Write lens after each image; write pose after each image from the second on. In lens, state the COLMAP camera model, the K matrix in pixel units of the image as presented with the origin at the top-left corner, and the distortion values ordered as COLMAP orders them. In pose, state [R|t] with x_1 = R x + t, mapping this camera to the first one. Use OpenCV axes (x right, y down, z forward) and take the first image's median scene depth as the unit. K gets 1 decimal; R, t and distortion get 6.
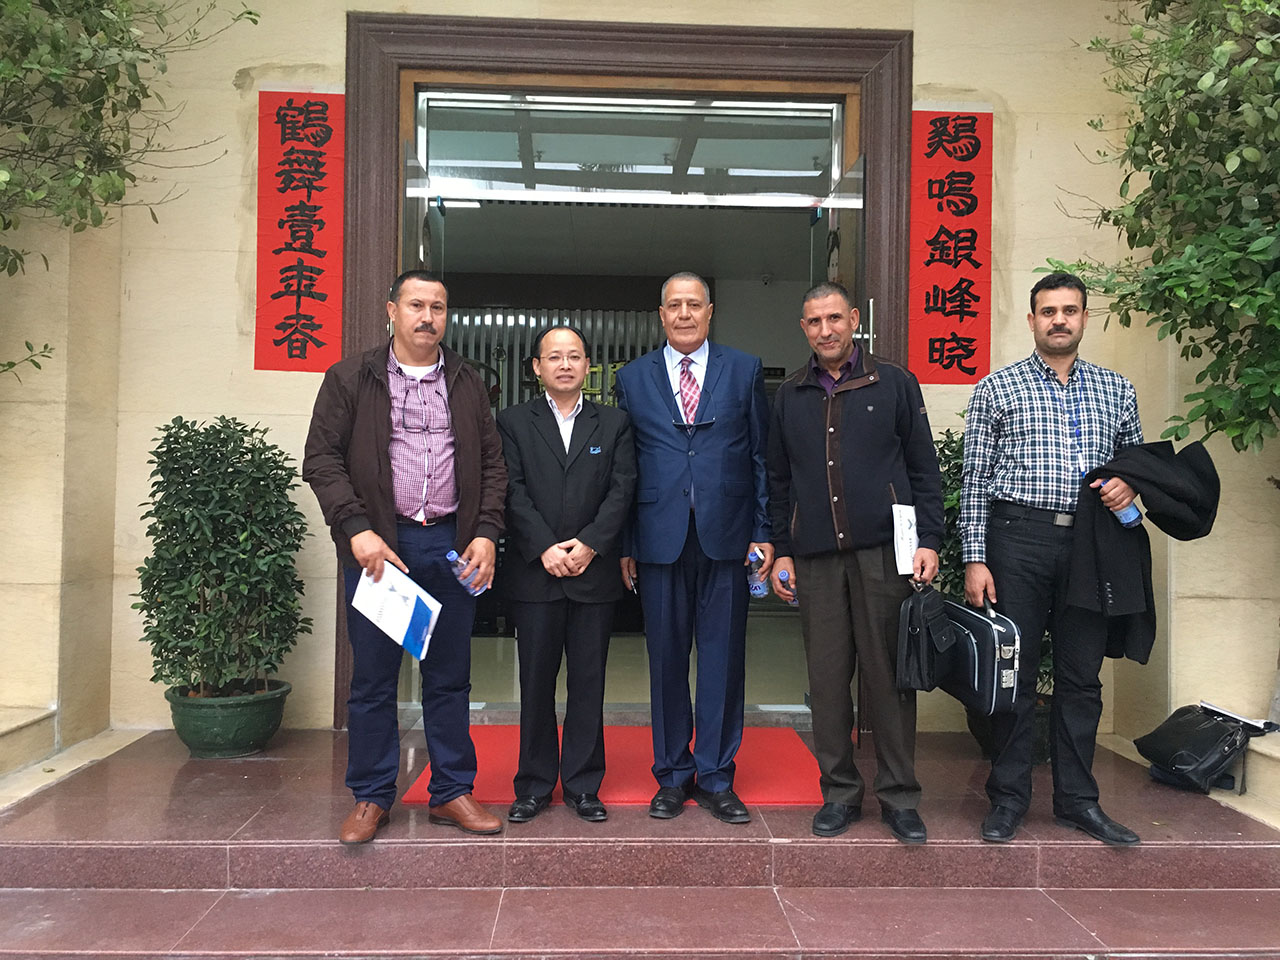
lens RADIAL K [[1095.5, 0, 640.0], [0, 1095.5, 480.0], [0, 0, 1]] dist [0.078123, -0.118272]
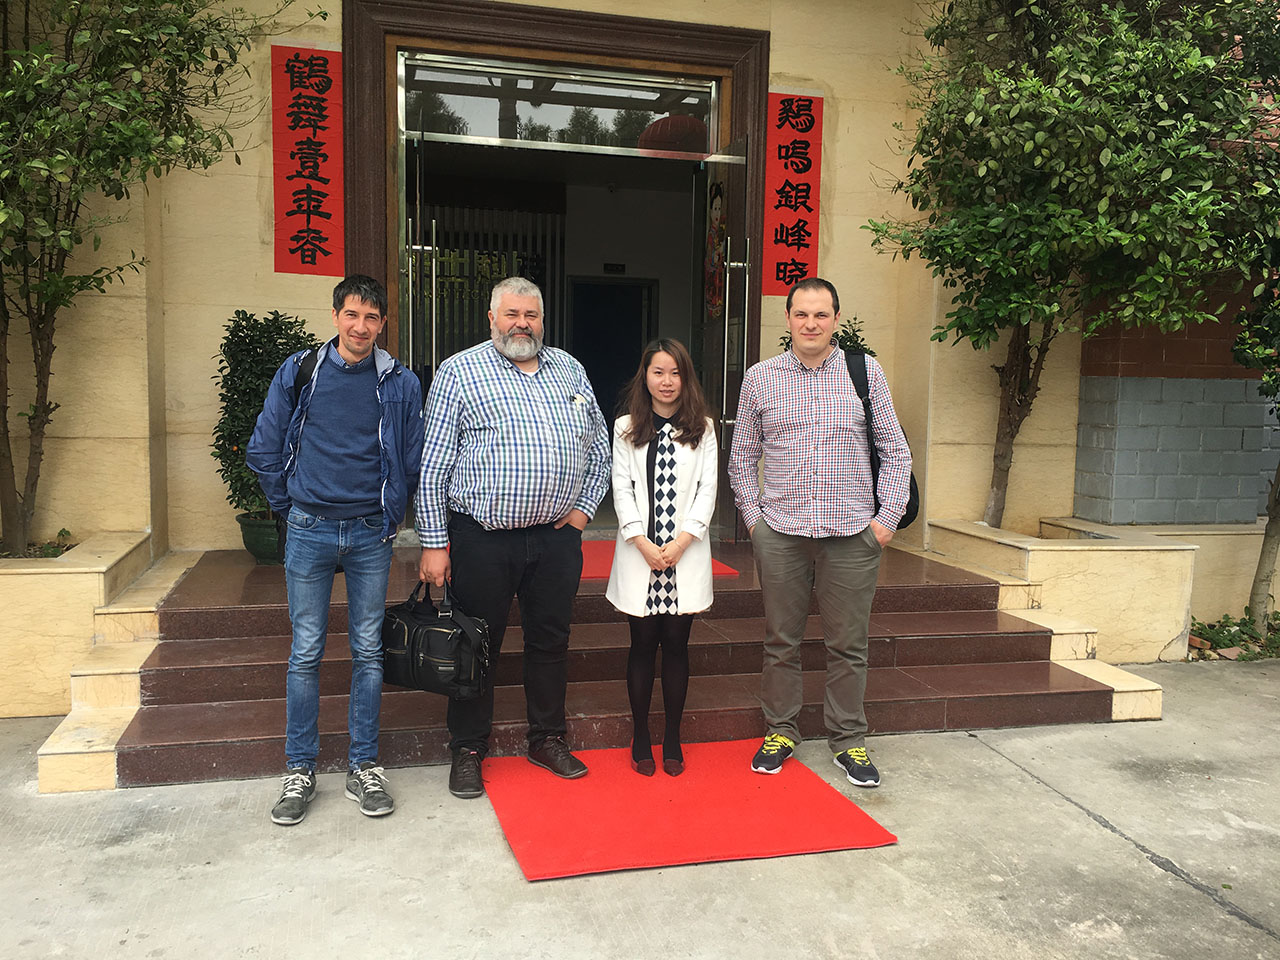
lens RADIAL K [[1095.5, 0, 640.0], [0, 1095.5, 480.0], [0, 0, 1]] dist [0.078123, -0.118272]
pose [[0.977652, -0.013012, 0.209826, -0.205905], [-0.010959, 0.993571, 0.112677, -0.009607], [-0.209943, -0.112458, 0.971224, -0.354549]]
